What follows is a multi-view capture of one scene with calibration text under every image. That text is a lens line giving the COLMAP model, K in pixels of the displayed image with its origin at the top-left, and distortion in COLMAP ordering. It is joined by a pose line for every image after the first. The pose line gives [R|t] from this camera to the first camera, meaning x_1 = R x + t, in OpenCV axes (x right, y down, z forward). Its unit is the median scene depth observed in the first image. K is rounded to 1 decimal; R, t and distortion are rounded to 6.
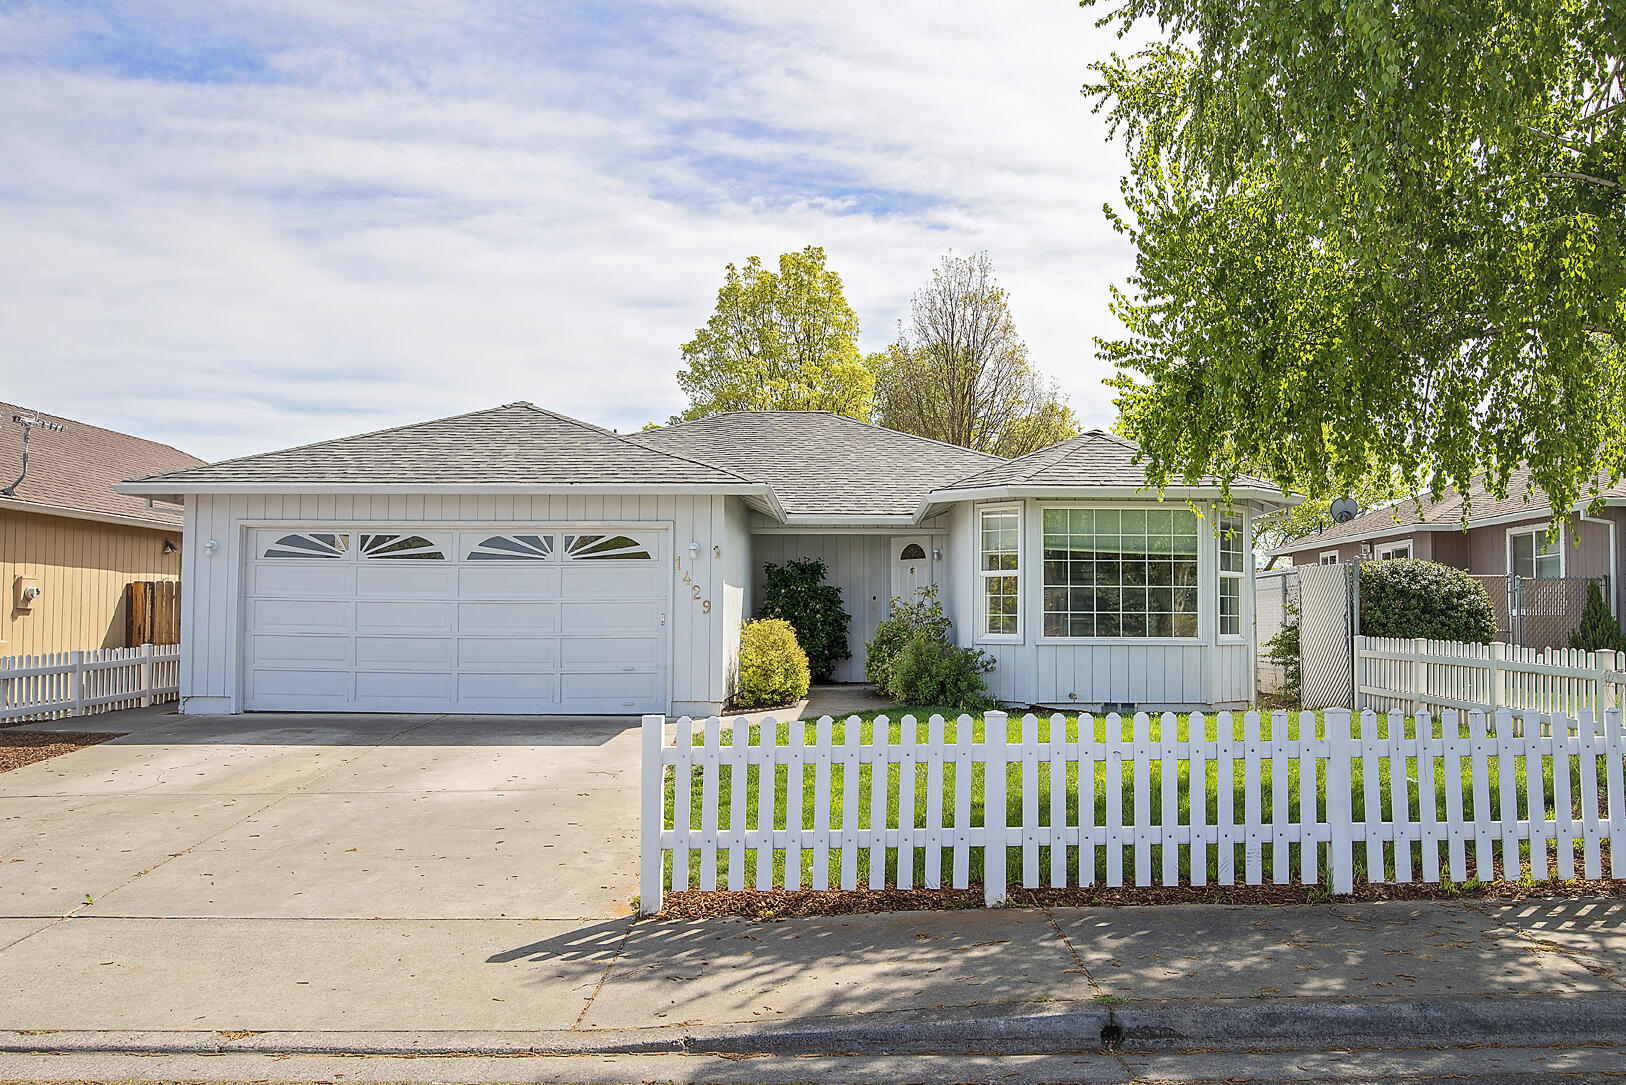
lens RADIAL K [[1316.9, 0, 813.0], [0, 1316.9, 542.5], [0, 0, 1]] dist [-0.037263, -0.002255]
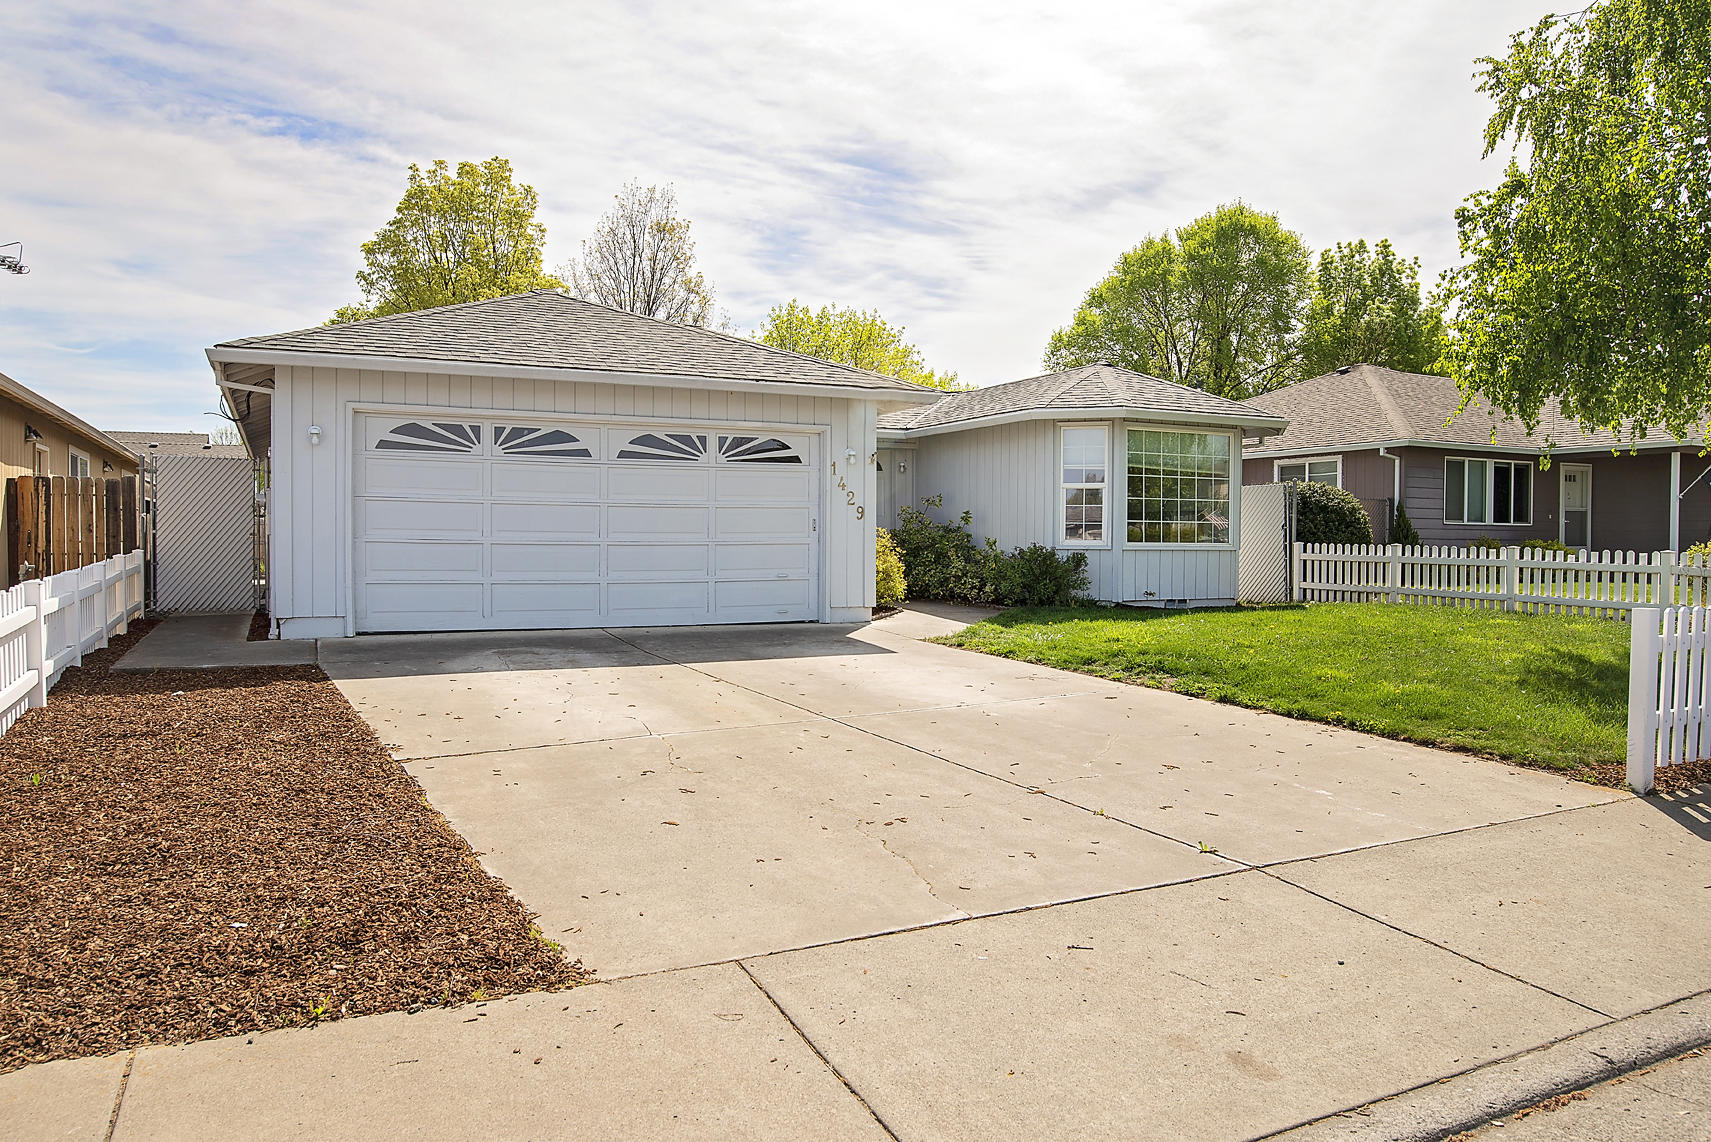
lens RADIAL K [[1174.7, 0, 855.5], [0, 1174.7, 571.0], [0, 0, 1]] dist [-0.043881, 0.001214]
pose [[0.898675, -0.011109, 0.438474, -0.470916], [-0.028796, 0.996028, 0.084253, 0.017549], [-0.437669, -0.088342, 0.894786, 0.195275]]
